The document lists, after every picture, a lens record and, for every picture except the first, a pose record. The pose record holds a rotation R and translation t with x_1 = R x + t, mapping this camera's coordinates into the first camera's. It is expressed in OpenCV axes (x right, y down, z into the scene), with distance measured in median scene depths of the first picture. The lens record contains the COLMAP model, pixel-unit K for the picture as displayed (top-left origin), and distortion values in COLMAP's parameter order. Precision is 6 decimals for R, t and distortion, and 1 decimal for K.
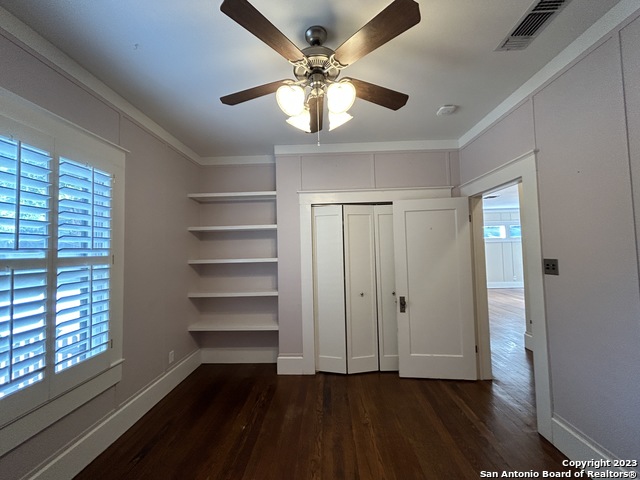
lens RADIAL K [[261.0, 0, 320.0], [0, 261.0, 240.0], [0, 0, 1]] dist [-0.003890, -0.000430]
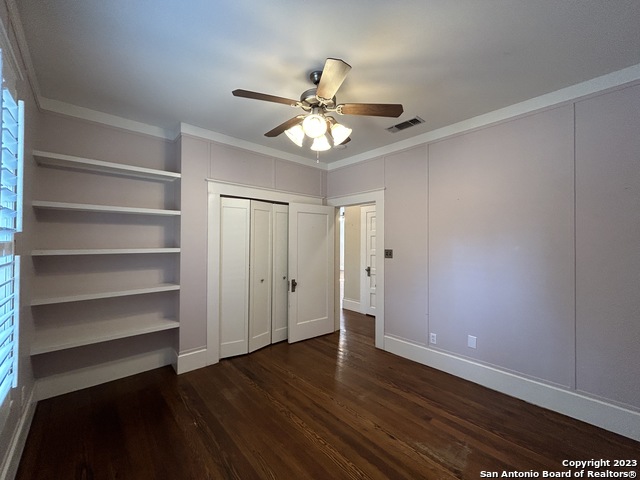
lens RADIAL K [[253.8, 0, 328.5], [0, 253.8, 241.3], [0, 0, 1]] dist [0.001507, 0.000254]
pose [[0.716131, 0.027794, 0.697412, -0.415830], [-0.049929, 0.998687, 0.011468, 0.009911], [-0.696177, -0.043034, 0.716579, 0.011054]]
